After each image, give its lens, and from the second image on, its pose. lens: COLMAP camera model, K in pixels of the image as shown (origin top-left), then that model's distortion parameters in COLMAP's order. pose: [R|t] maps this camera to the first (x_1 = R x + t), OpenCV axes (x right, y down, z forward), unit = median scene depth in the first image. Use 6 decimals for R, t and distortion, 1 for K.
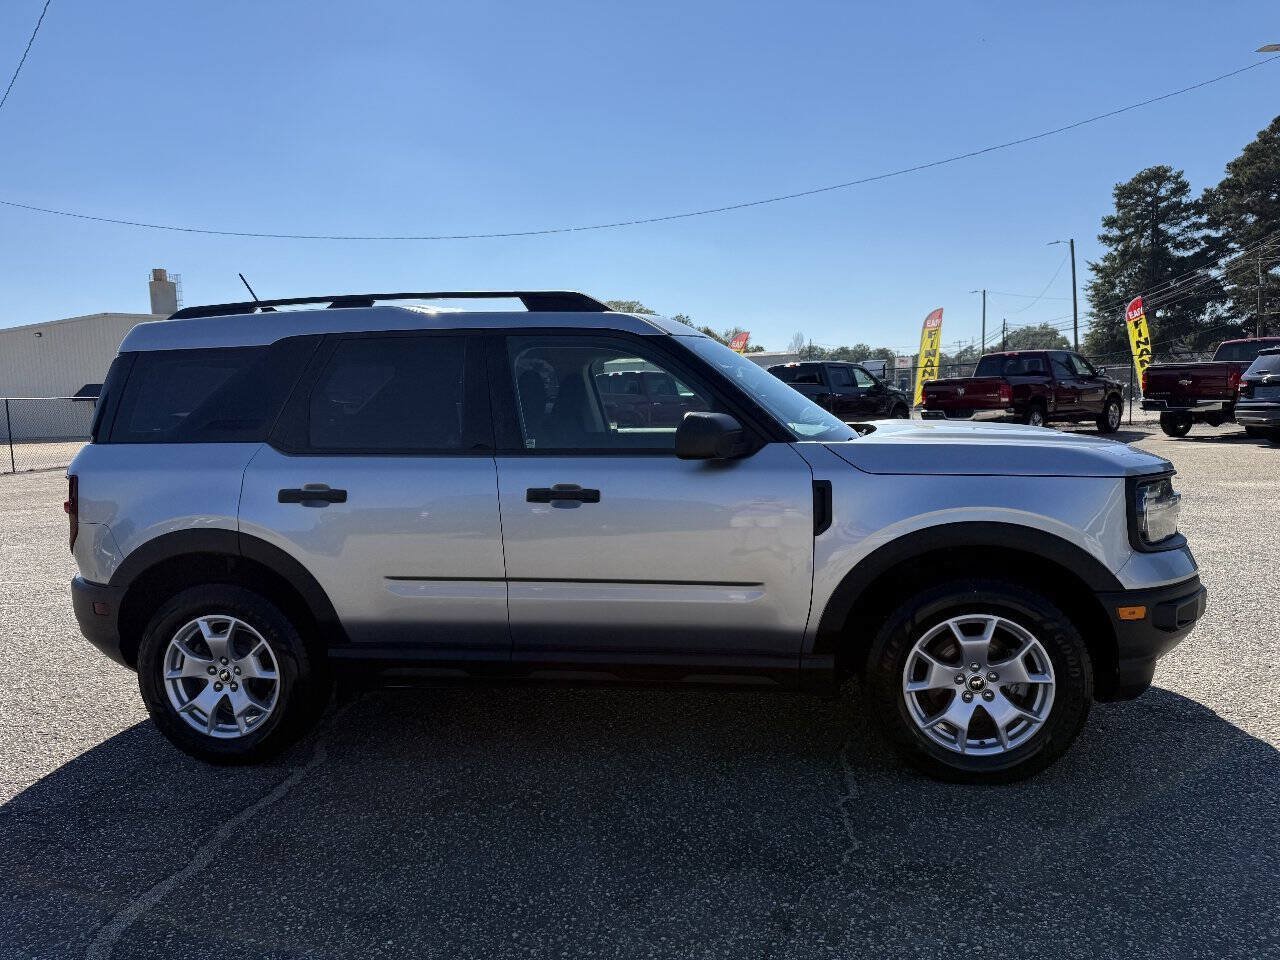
lens RADIAL K [[915.5, 0, 635.6], [0, 915.5, 485.3], [0, 0, 1]] dist [0.012624, -0.022986]
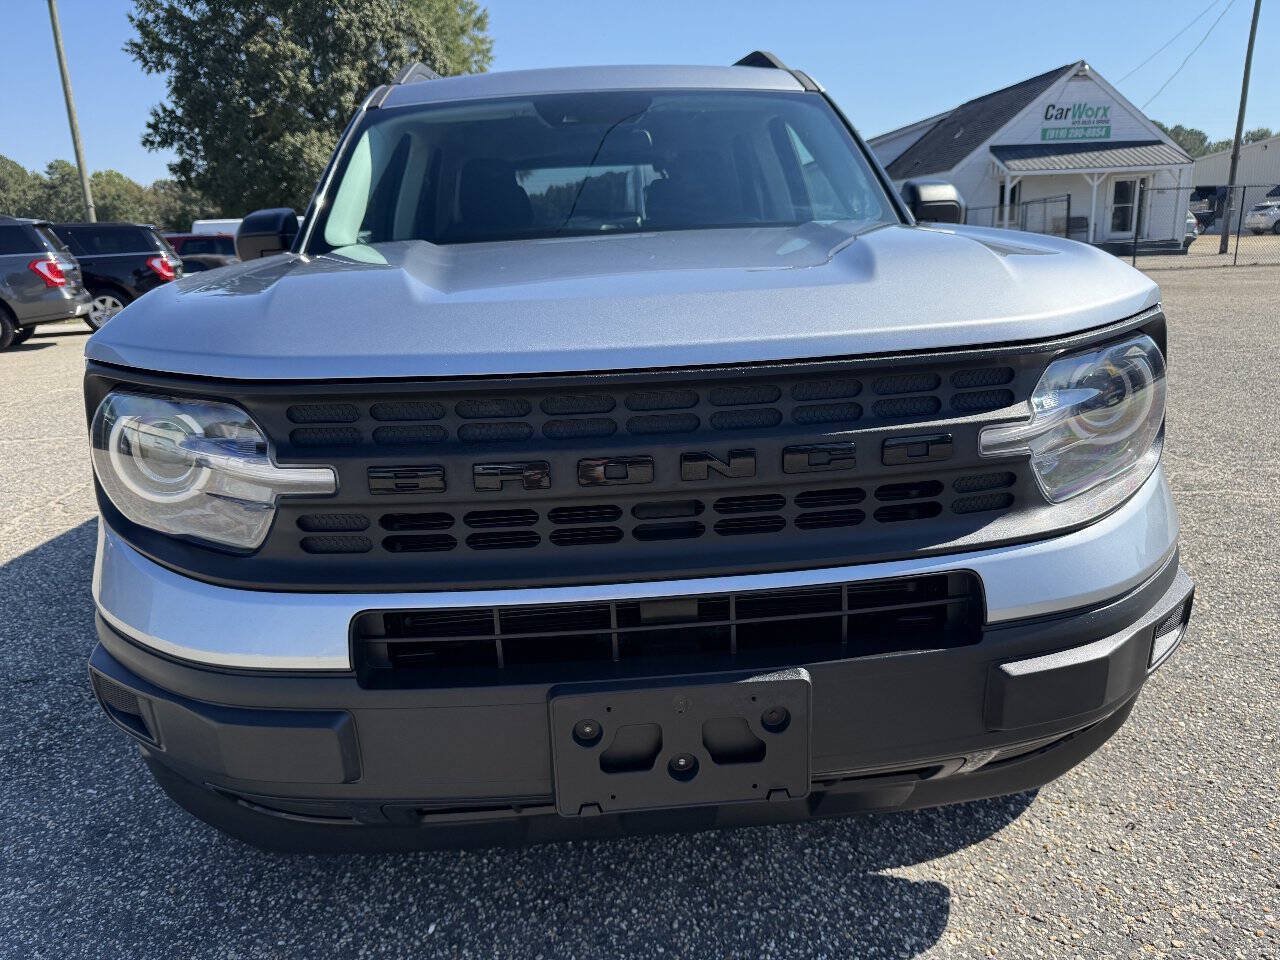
lens RADIAL K [[915.5, 0, 642.6], [0, 915.5, 497.3], [0, 0, 1]] dist [0.012624, -0.022986]
pose [[0.221494, 0.290904, -0.930760, 0.931003], [-0.066227, 0.956752, 0.283267, -0.079974], [0.972910, -0.001100, 0.231181, 1.041913]]
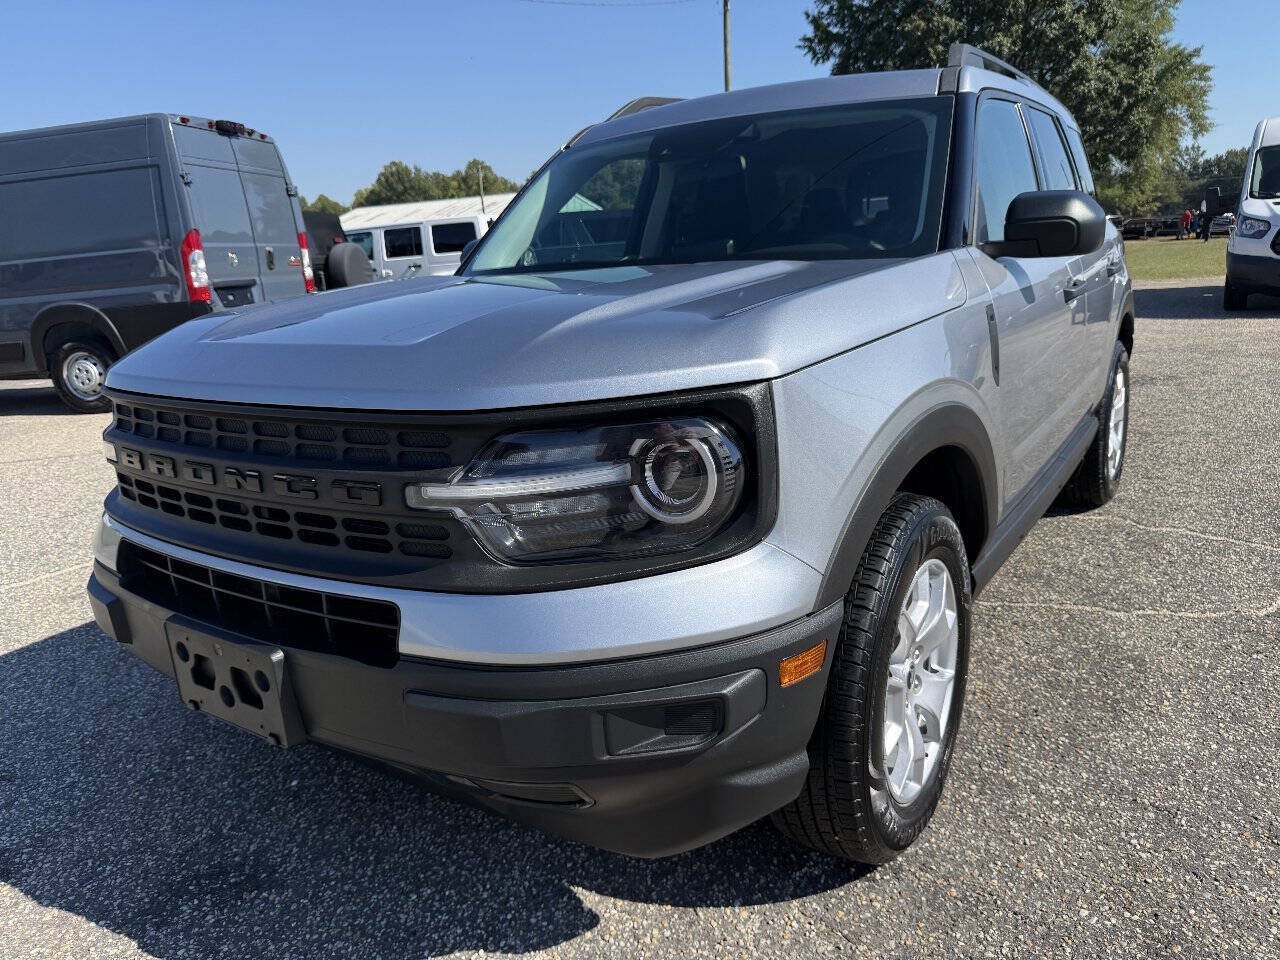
lens RADIAL K [[915.5, 0, 637.7], [0, 915.5, 498.2], [0, 0, 1]] dist [0.012624, -0.022986]
pose [[-0.430553, 0.299980, -0.851256, 0.922451], [-0.020662, 0.939628, 0.341573, -0.146977], [0.902329, 0.164654, -0.398361, 1.502134]]
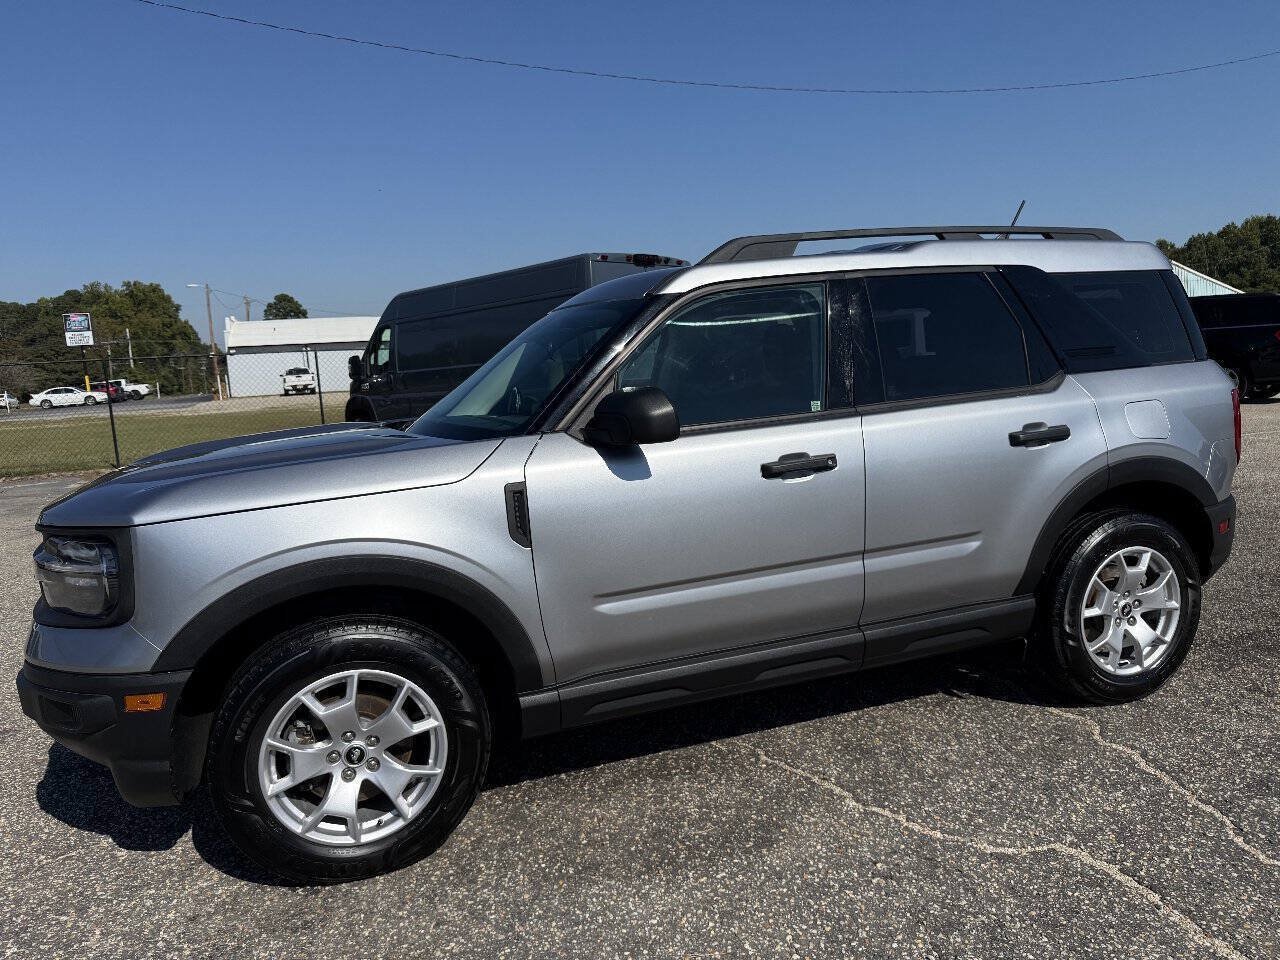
lens RADIAL K [[915.5, 0, 630.1], [0, 915.5, 480.6], [0, 0, 1]] dist [0.012624, -0.022986]
pose [[-0.881097, 0.149048, -0.448835, 0.519378], [0.040409, 0.969296, 0.242555, -0.247088], [0.471206, 0.195577, -0.860066, 2.147273]]
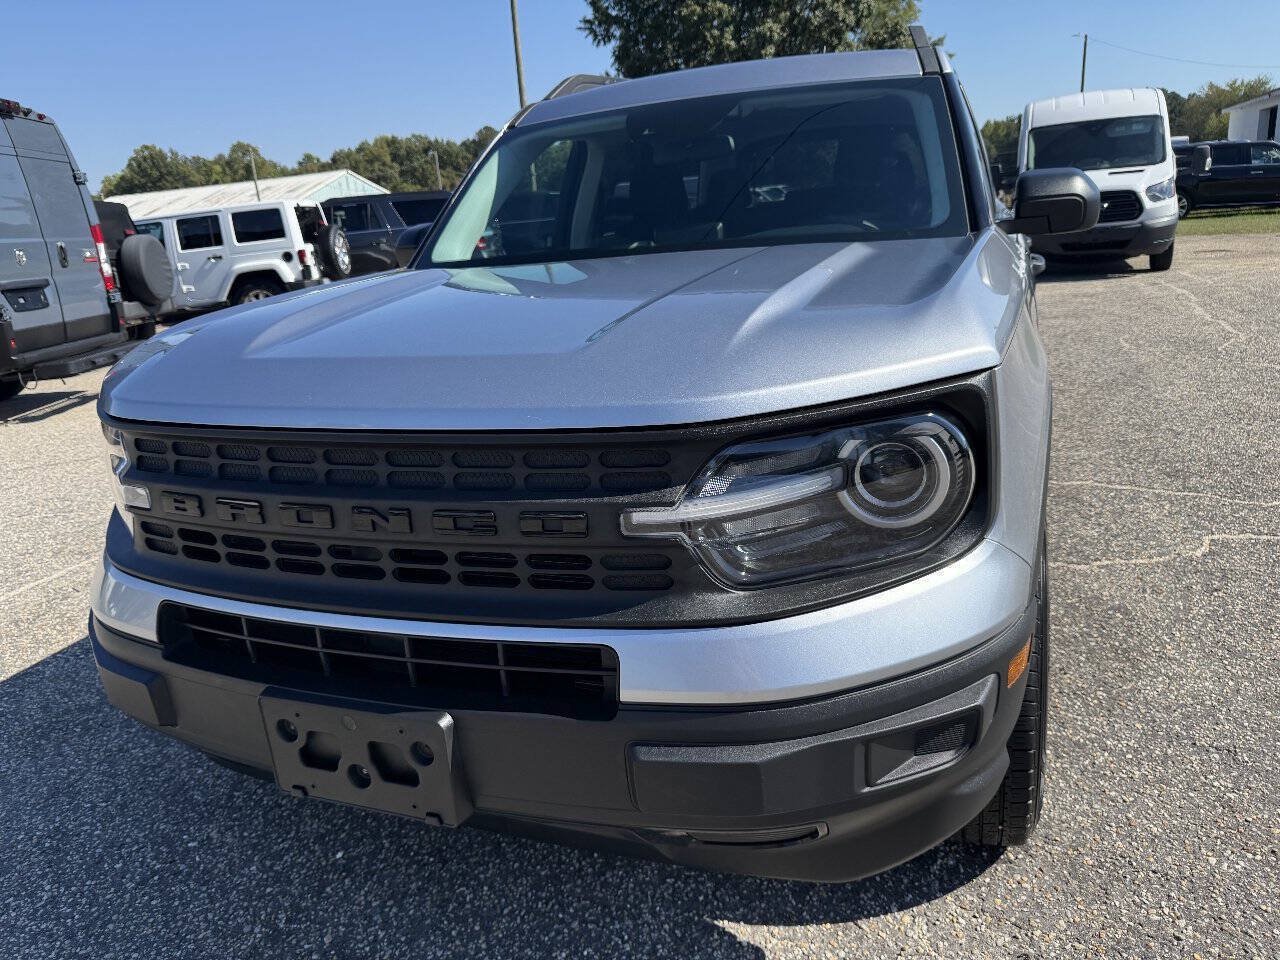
lens RADIAL K [[915.5, 0, 635.6], [0, 915.5, 488.5], [0, 0, 1]] dist [0.012624, -0.022986]
pose [[-0.219618, 0.333676, -0.916749, 0.940028], [-0.016322, 0.938302, 0.345431, -0.142826], [0.975449, 0.090826, -0.200621, 1.324984]]
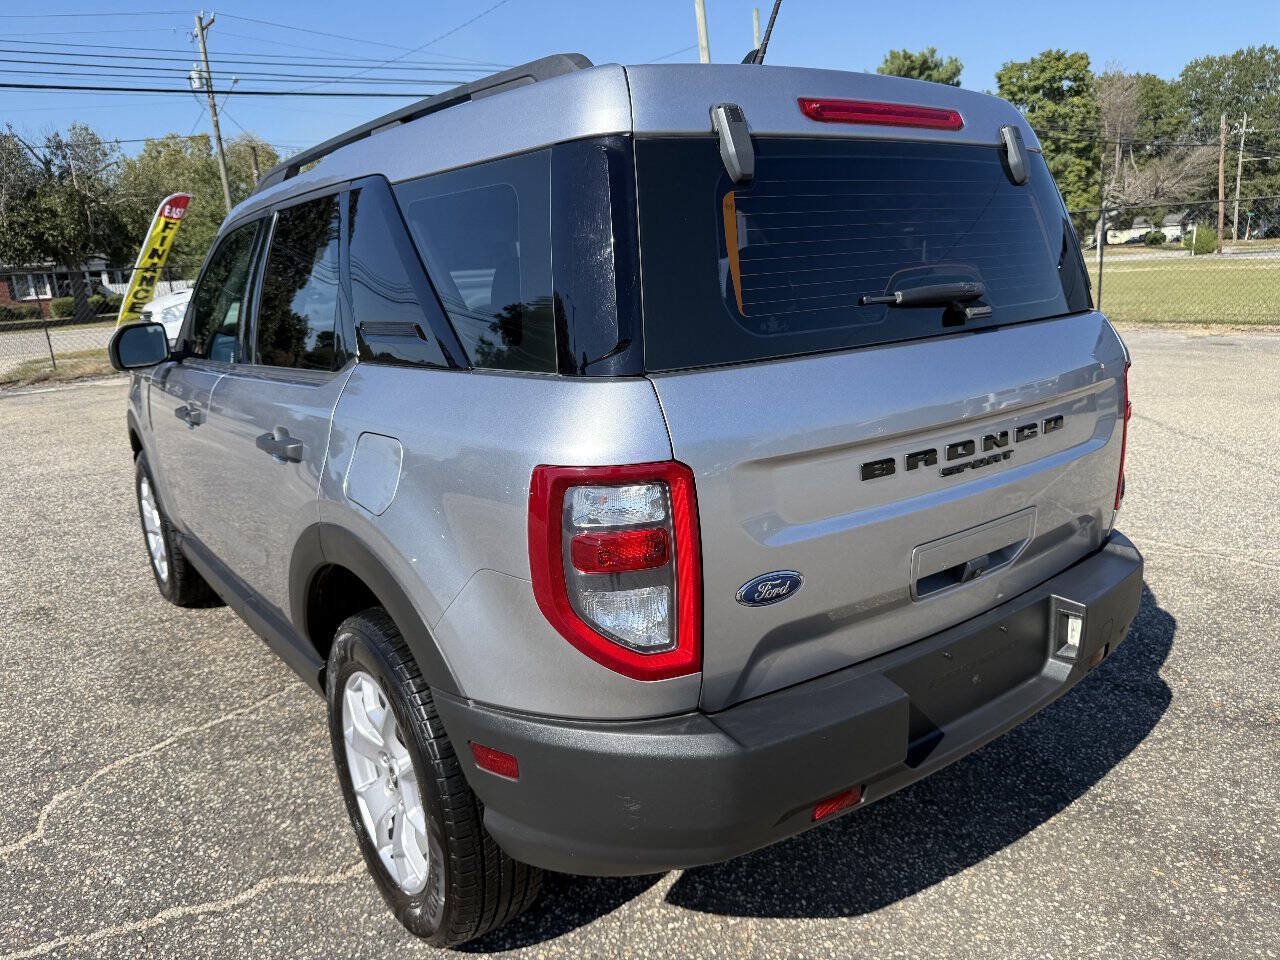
lens RADIAL K [[915.5, 0, 627.2], [0, 915.5, 480.8], [0, 0, 1]] dist [0.012624, -0.022986]
pose [[-0.687252, -0.090042, 0.720817, -0.912127], [0.161339, 0.948584, 0.272321, -0.160406], [-0.708275, 0.303449, -0.637389, 1.776159]]
